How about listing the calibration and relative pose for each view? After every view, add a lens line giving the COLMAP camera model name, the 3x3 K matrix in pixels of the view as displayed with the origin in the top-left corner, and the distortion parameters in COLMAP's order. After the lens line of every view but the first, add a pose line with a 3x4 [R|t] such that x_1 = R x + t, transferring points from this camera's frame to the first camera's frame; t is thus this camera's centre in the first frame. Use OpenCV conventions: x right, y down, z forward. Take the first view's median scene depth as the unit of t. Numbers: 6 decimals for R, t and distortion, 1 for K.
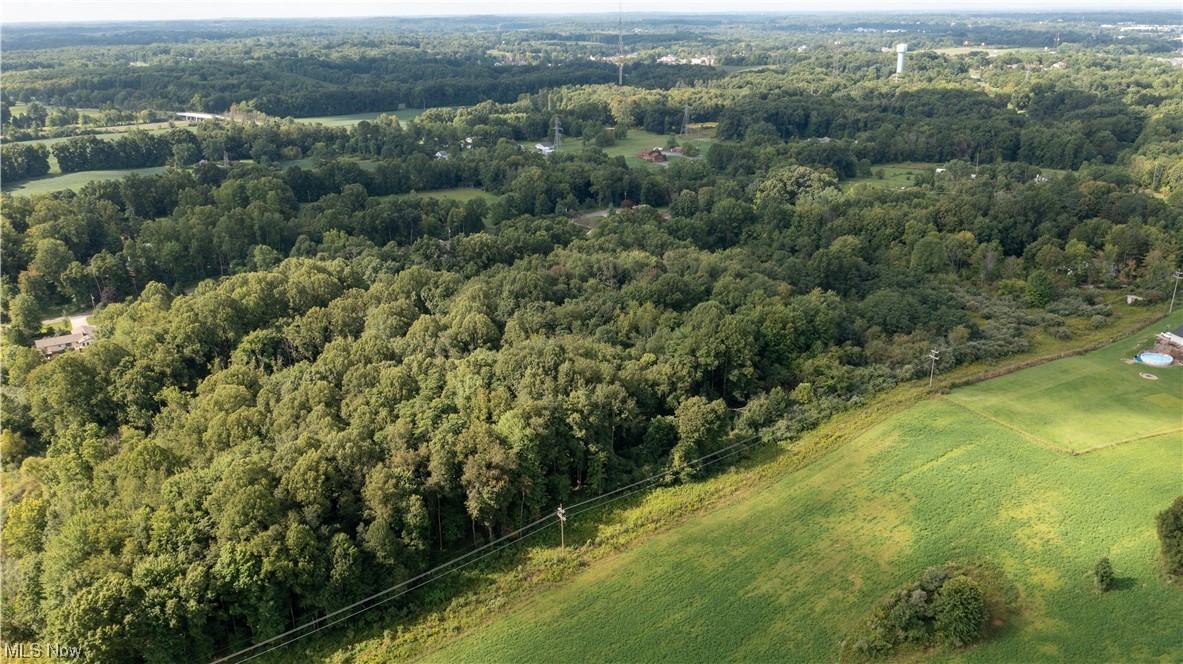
lens RADIAL K [[933.2, 0, 588.3], [0, 933.2, 322.9], [0, 0, 1]] dist [-0.014132, 0.004137]
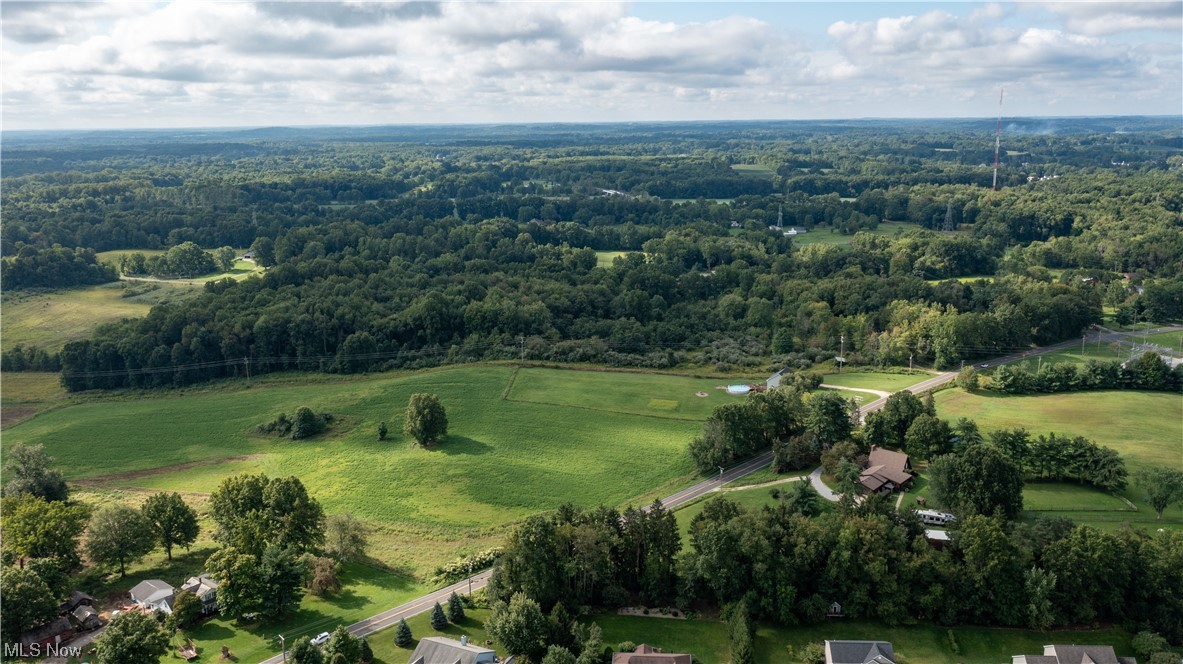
lens RADIAL K [[933.2, 0, 585.5], [0, 933.2, 343.4], [0, 0, 1]] dist [-0.014132, 0.004137]
pose [[0.790836, 0.145121, -0.594574, 1.308522], [-0.191563, 0.981361, -0.015270, 0.041523], [0.581276, 0.125975, 0.803896, -0.156116]]
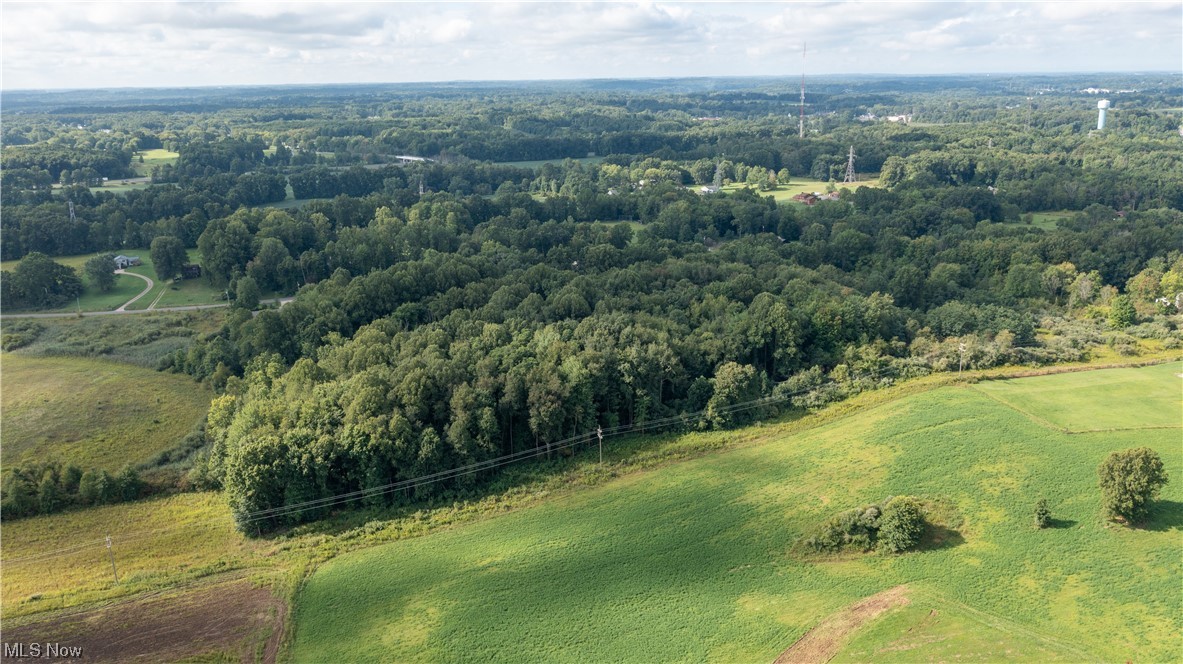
lens RADIAL K [[933.2, 0, 589.0], [0, 933.2, 326.0], [0, 0, 1]] dist [-0.014132, 0.004137]
pose [[0.975258, 0.054037, -0.214364, 0.164494], [-0.066566, 0.996444, -0.051661, 0.093300], [0.210810, 0.064652, 0.975387, -0.187173]]
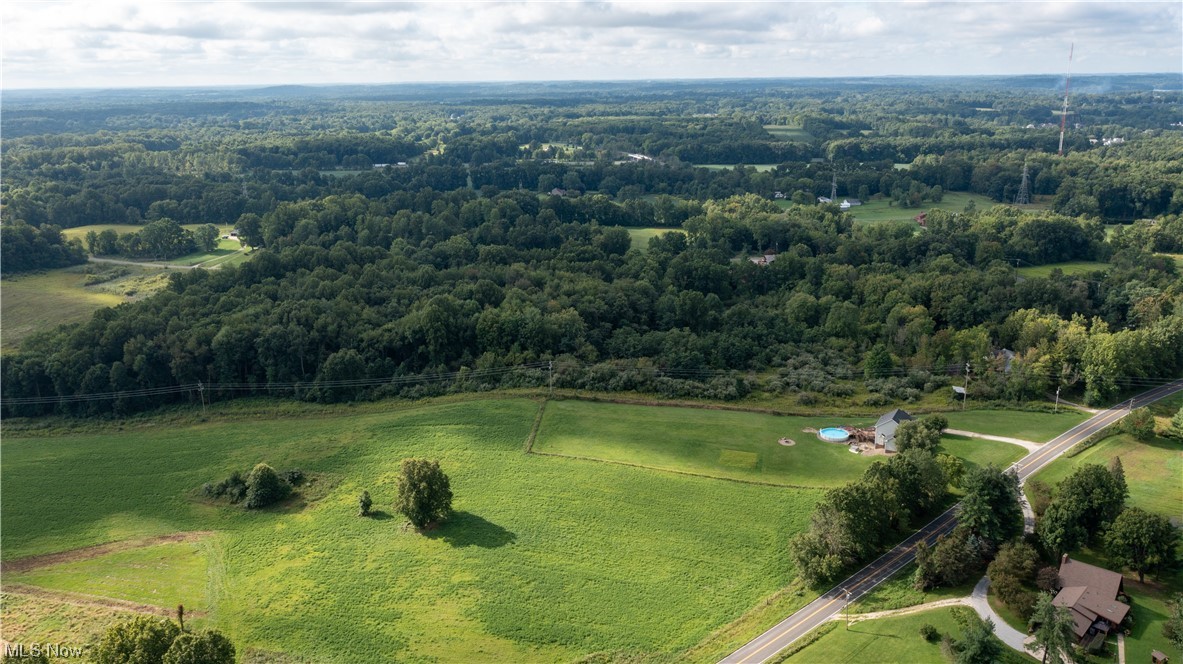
lens RADIAL K [[933.2, 0, 587.7], [0, 933.2, 340.0], [0, 0, 1]] dist [-0.014132, 0.004137]
pose [[0.781376, 0.171066, -0.600157, 1.072174], [-0.194611, 0.980533, 0.026112, -0.035005], [0.592940, 0.096394, 0.799456, 0.076229]]
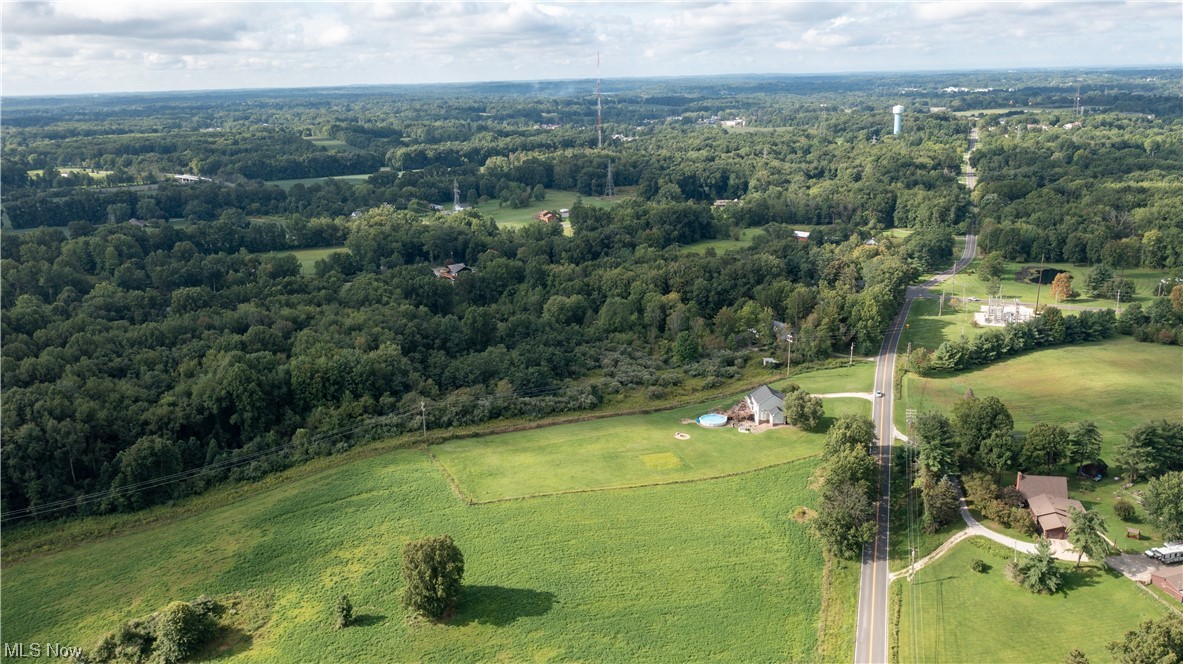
lens RADIAL K [[933.2, 0, 589.9], [0, 933.2, 335.1], [0, 0, 1]] dist [-0.014132, 0.004137]
pose [[0.992073, 0.021096, -0.123878, 0.662721], [-0.027259, 0.998462, -0.048268, -0.000254], [0.122670, 0.051262, 0.991123, -0.027098]]
